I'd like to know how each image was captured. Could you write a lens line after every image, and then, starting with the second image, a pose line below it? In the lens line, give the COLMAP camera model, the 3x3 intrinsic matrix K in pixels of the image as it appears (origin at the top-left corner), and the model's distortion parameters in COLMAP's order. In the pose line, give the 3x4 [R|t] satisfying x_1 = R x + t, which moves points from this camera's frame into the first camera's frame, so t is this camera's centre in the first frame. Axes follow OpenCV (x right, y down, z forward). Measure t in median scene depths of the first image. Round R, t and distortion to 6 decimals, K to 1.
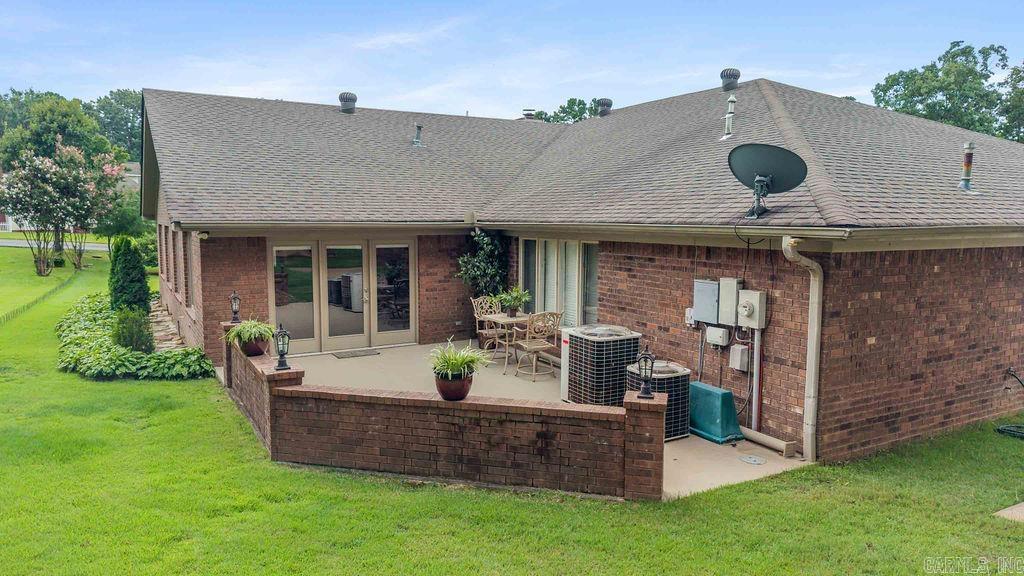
lens RADIAL K [[693.3, 0, 511.8], [0, 693.3, 290.7], [0, 0, 1]] dist [0.023273, -0.022429]
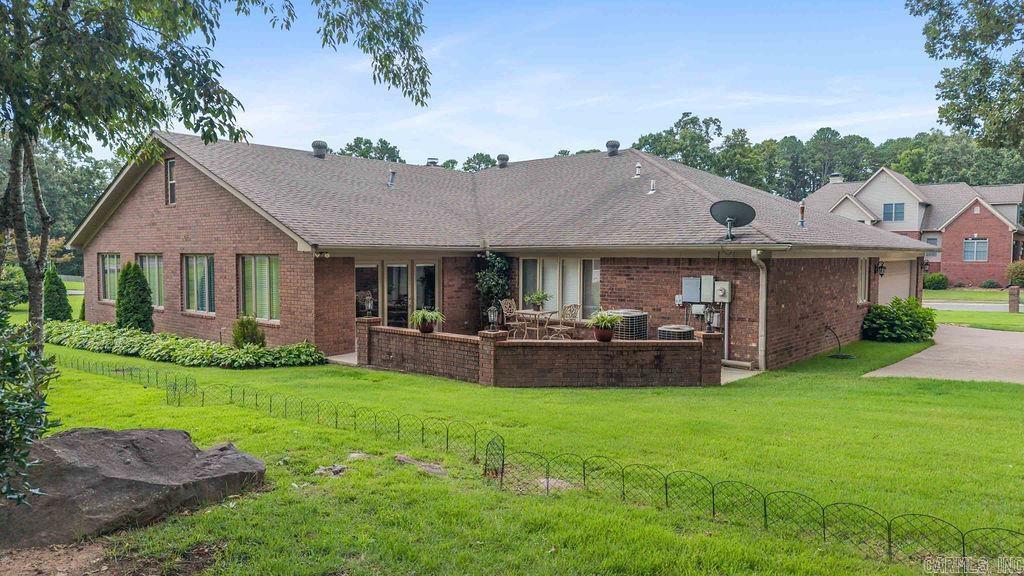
lens RADIAL K [[693.3, 0, 511.4], [0, 693.3, 286.2], [0, 0, 1]] dist [0.023273, -0.022429]
pose [[0.941279, -0.017157, 0.337193, -0.617590], [0.036653, 0.997998, -0.051535, 0.067751], [-0.335634, 0.060868, 0.940024, -0.398998]]
